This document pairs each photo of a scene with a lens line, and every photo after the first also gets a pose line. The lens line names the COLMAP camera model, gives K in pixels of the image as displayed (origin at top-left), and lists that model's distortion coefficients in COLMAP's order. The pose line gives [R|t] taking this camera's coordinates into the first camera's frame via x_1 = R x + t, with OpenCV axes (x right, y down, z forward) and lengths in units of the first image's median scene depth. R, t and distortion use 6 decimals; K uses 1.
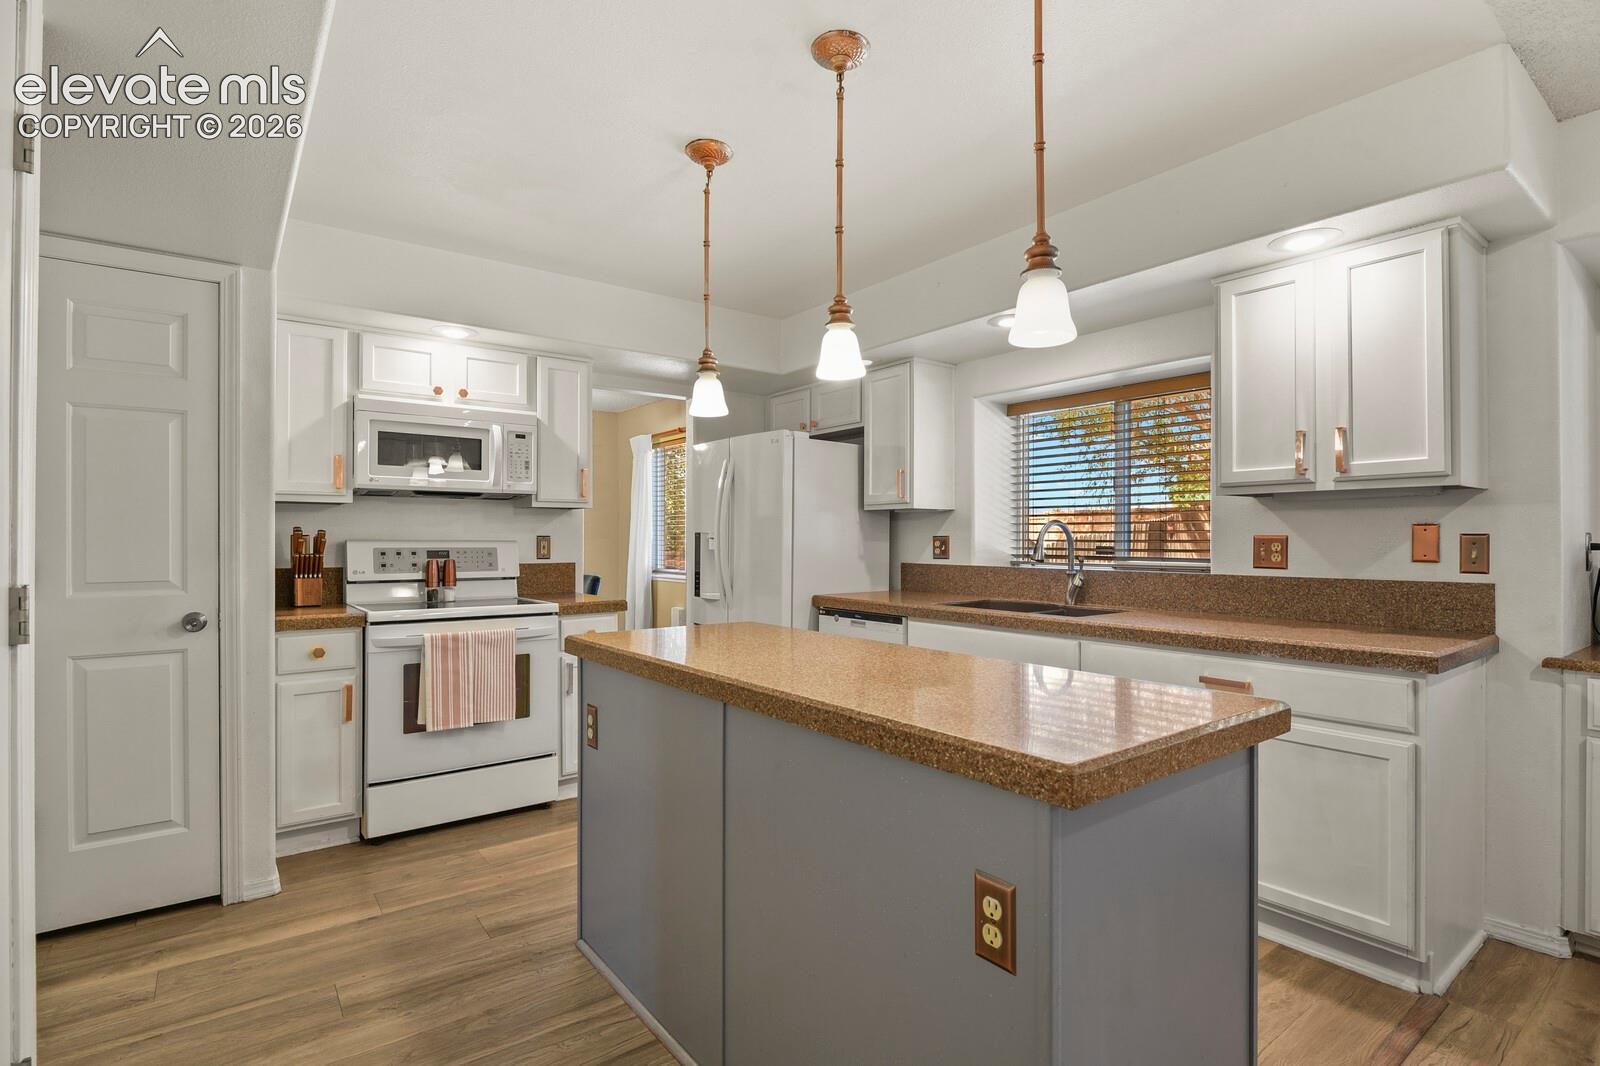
lens RADIAL K [[774.6, 0, 806.0], [0, 774.6, 532.5], [0, 0, 1]] dist [-0.006102, -0.005086]
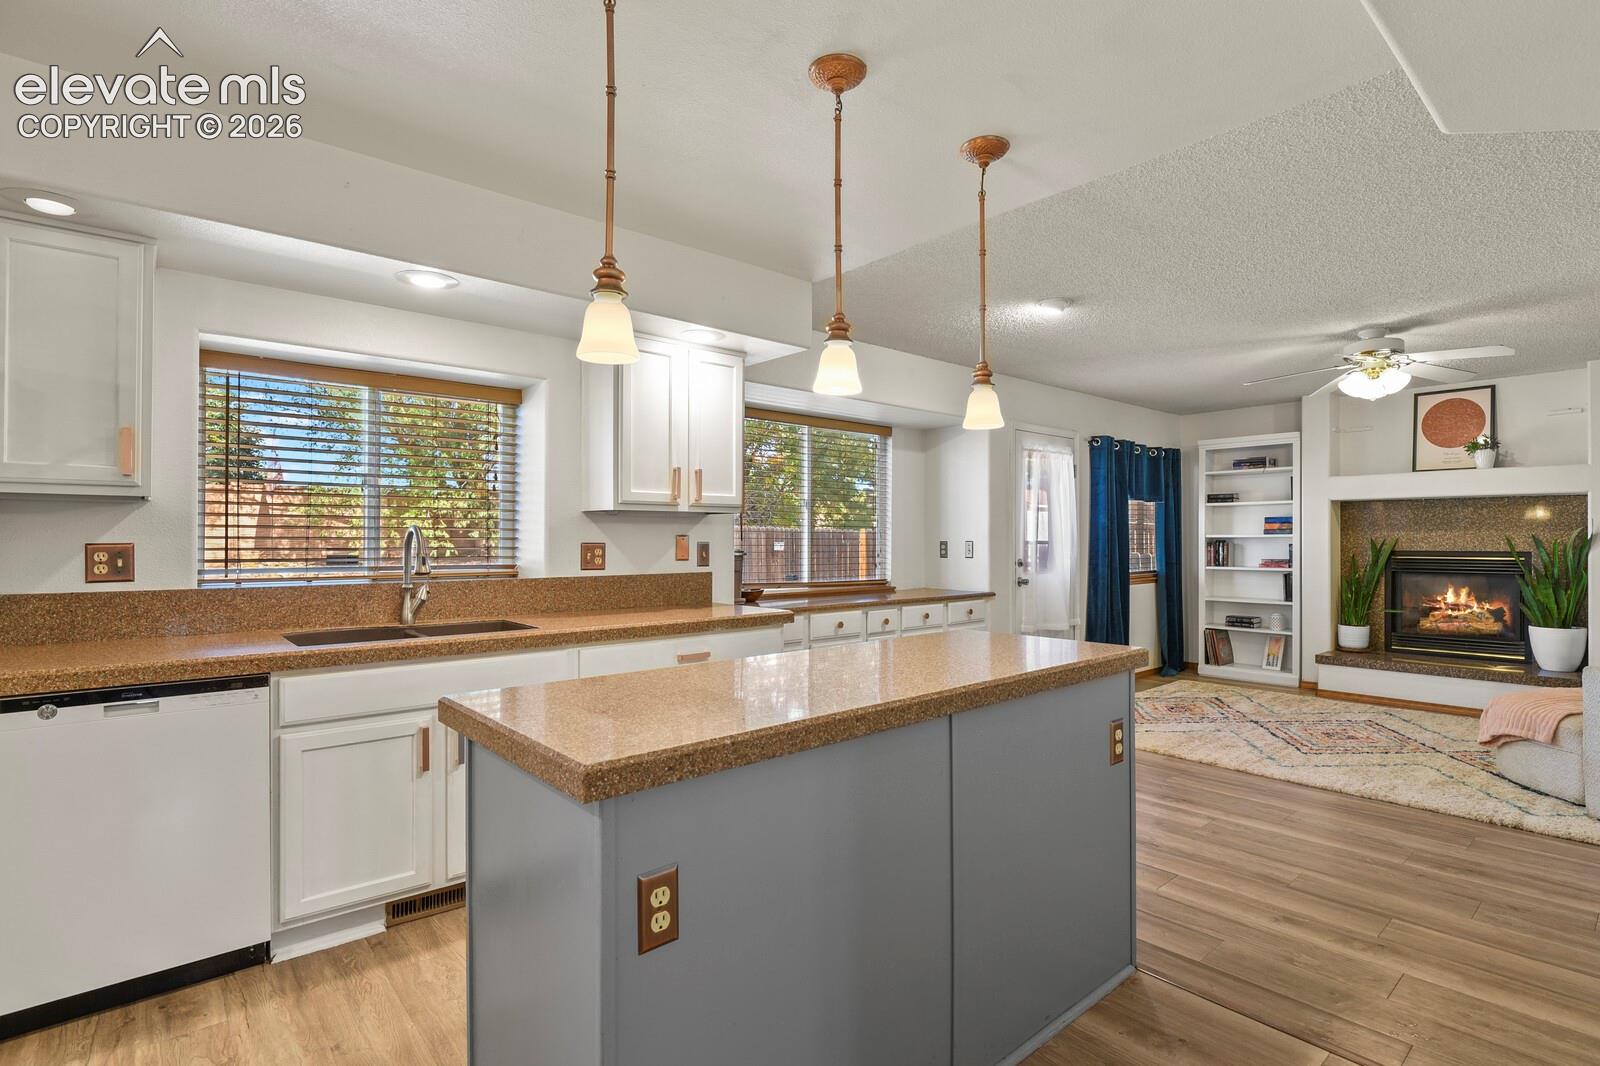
lens RADIAL K [[774.6, 0, 811.9], [0, 774.6, 536.8], [0, 0, 1]] dist [-0.006102, -0.005086]
pose [[-0.068334, 0.004223, 0.997654, -0.585851], [-0.007342, 0.999962, -0.004736, -0.002307], [-0.997635, -0.007649, -0.068300, 0.671481]]
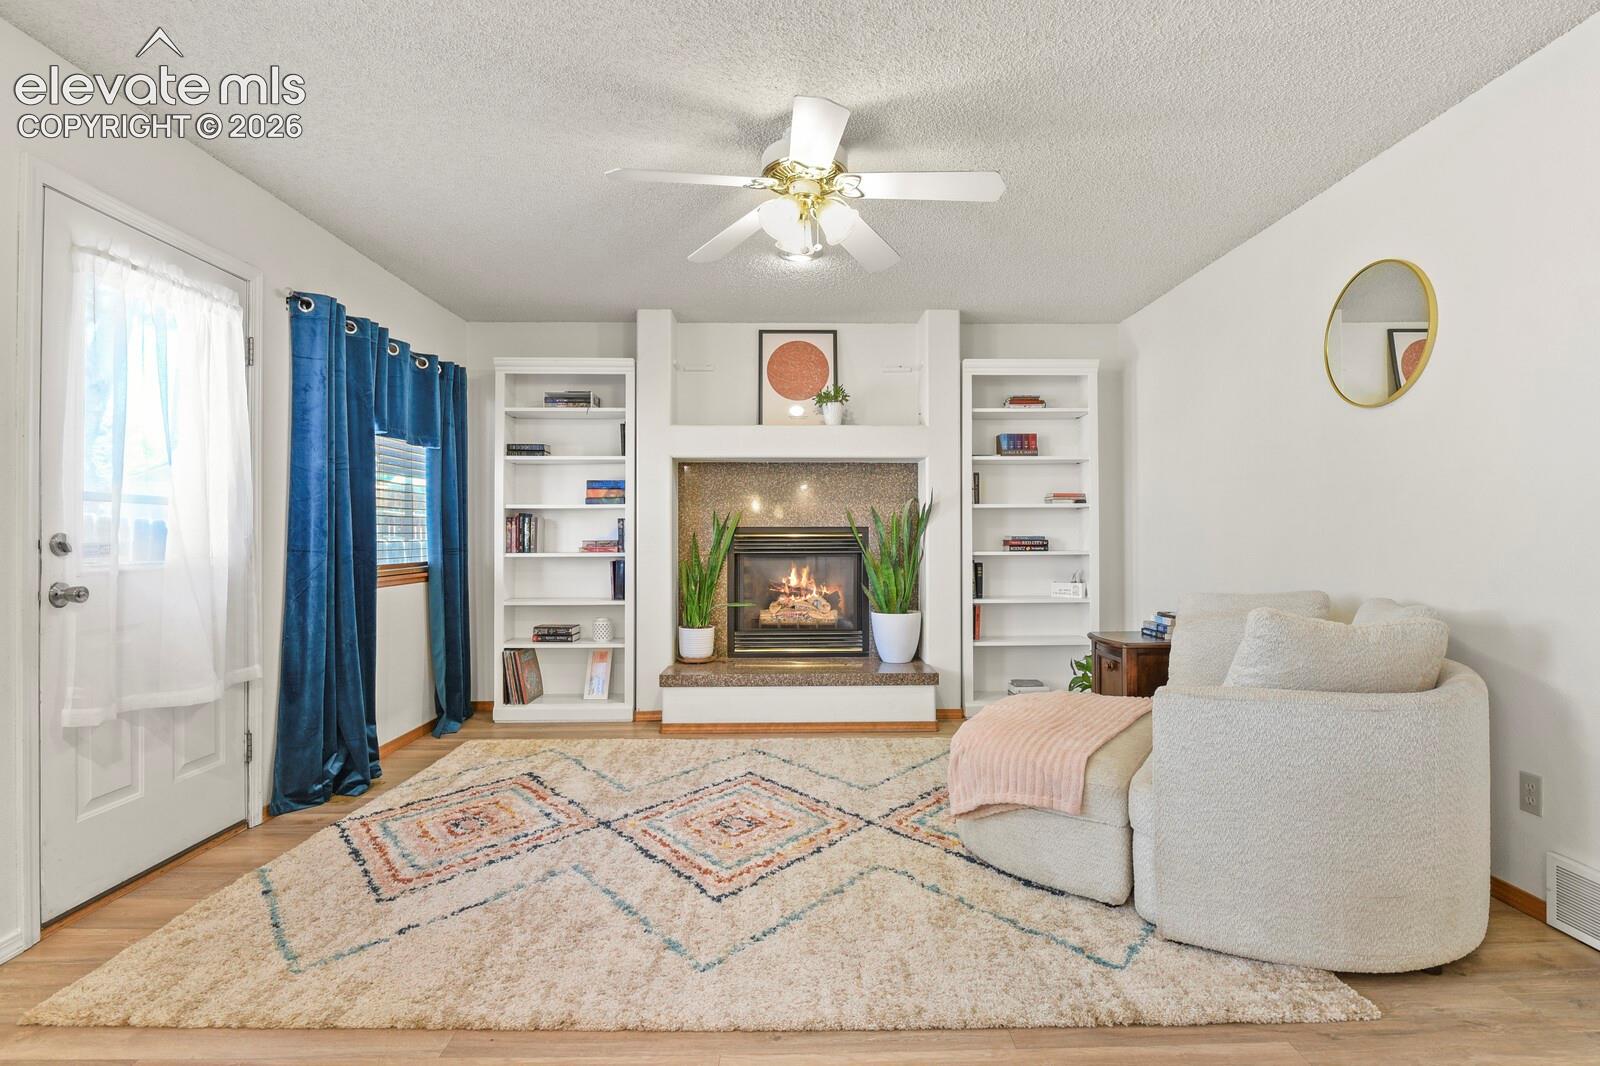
lens RADIAL K [[774.6, 0, 808.8], [0, 774.6, 531.9], [0, 0, 1]] dist [-0.006102, -0.005086]
pose [[-0.808716, 0.006108, 0.588168, 0.258130], [-0.002258, 0.999906, -0.013488, 0.043394], [-0.588195, -0.012236, -0.808626, 0.217229]]
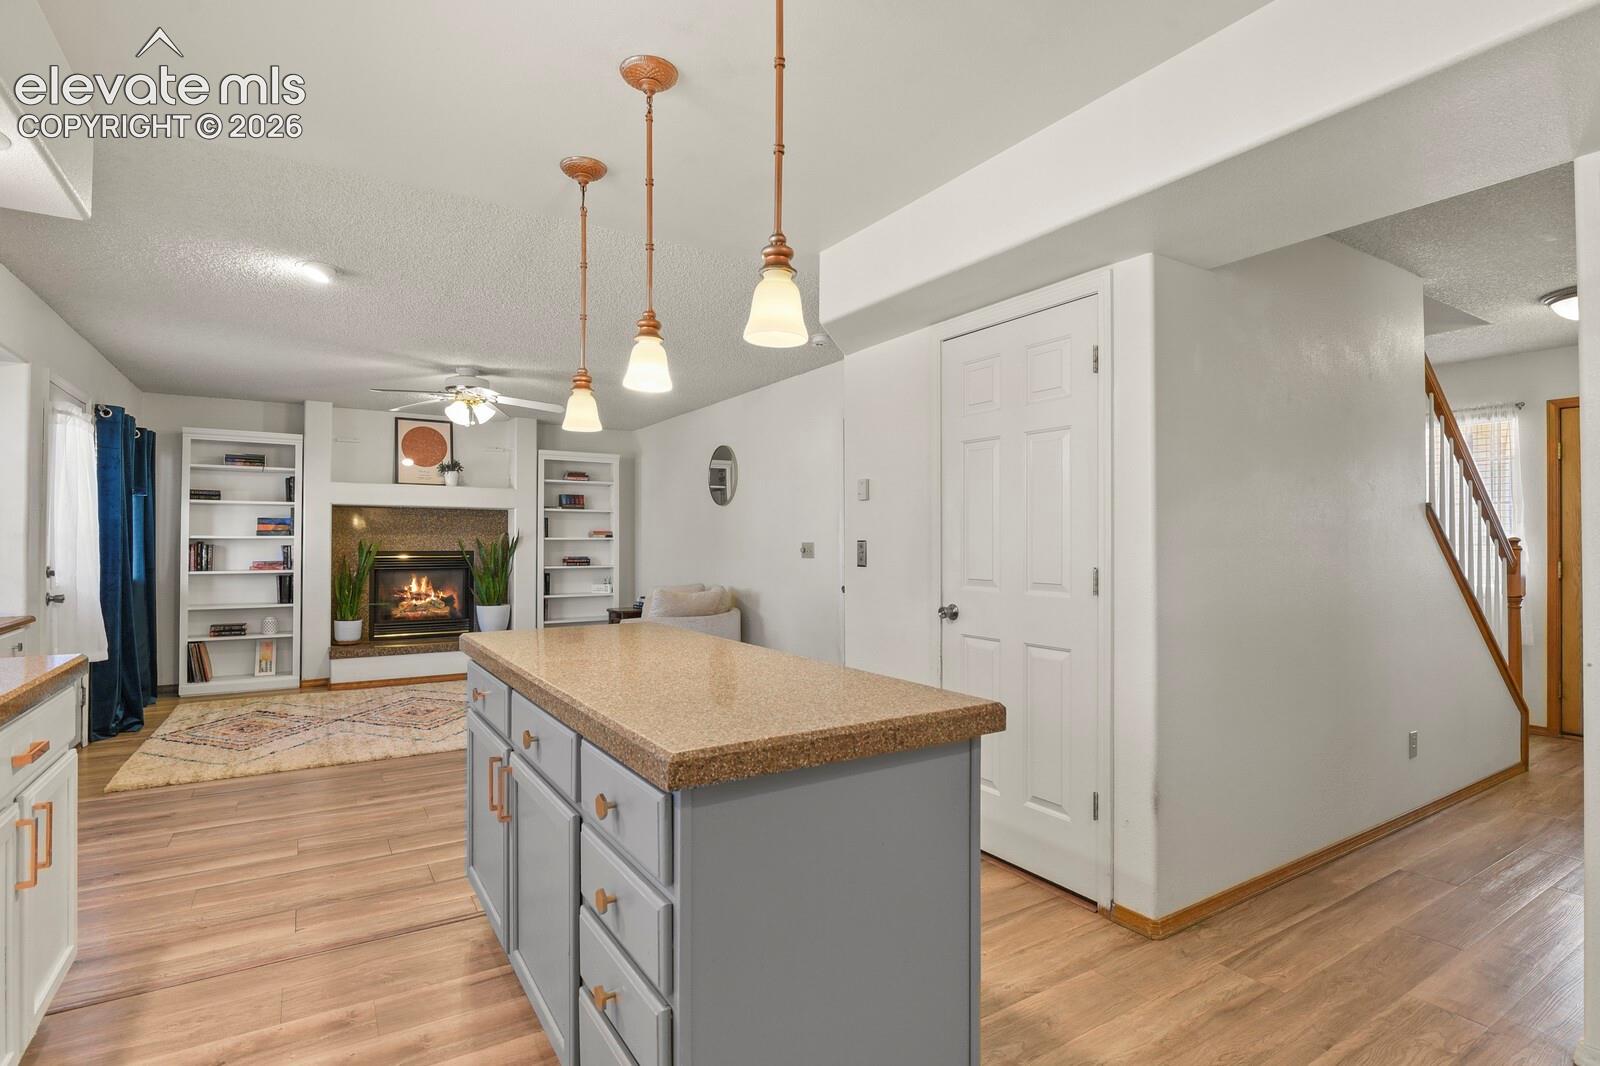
lens RADIAL K [[774.6, 0, 811.1], [0, 774.6, 539.2], [0, 0, 1]] dist [-0.006102, -0.005086]
pose [[-0.997382, -0.000837, 0.072312, -0.145860], [-0.001916, 0.999888, -0.014857, 0.009171], [-0.072291, -0.014957, -0.997271, 1.219834]]
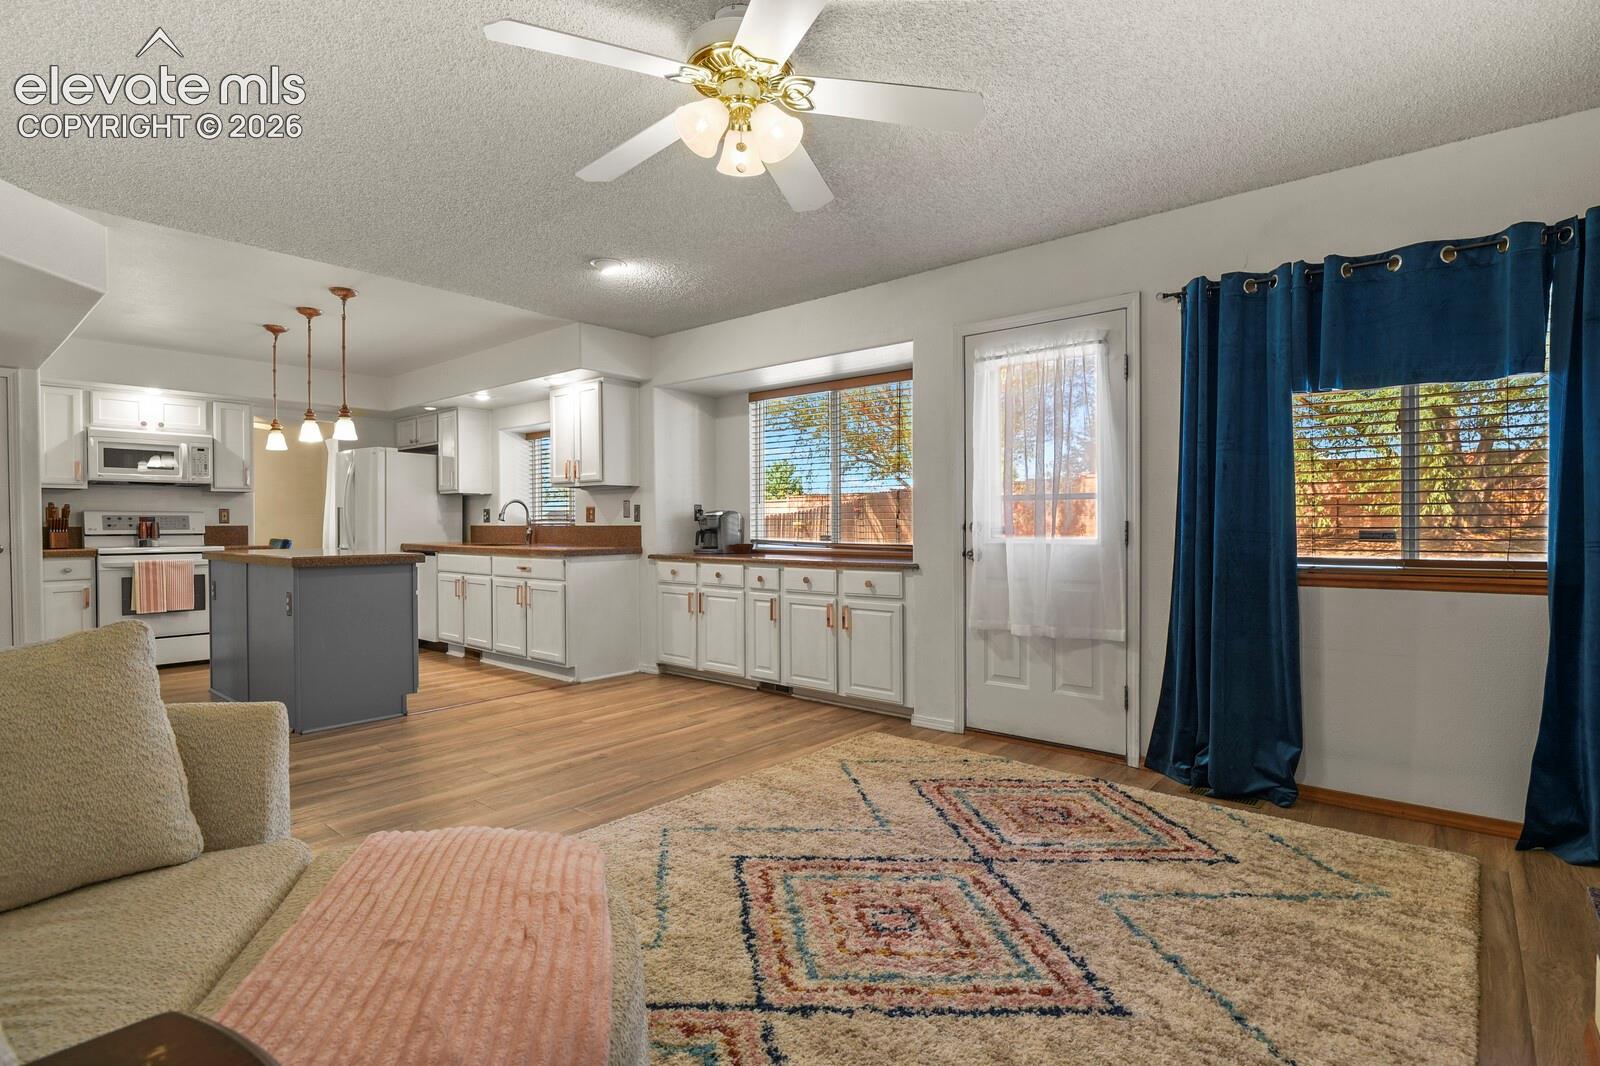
lens RADIAL K [[774.6, 0, 810.5], [0, 774.6, 531.6], [0, 0, 1]] dist [-0.006102, -0.005086]
pose [[0.975211, -0.005912, 0.221196, 0.655663], [0.001698, 0.999814, 0.019236, 0.029635], [-0.221268, -0.018384, 0.975040, -1.110269]]
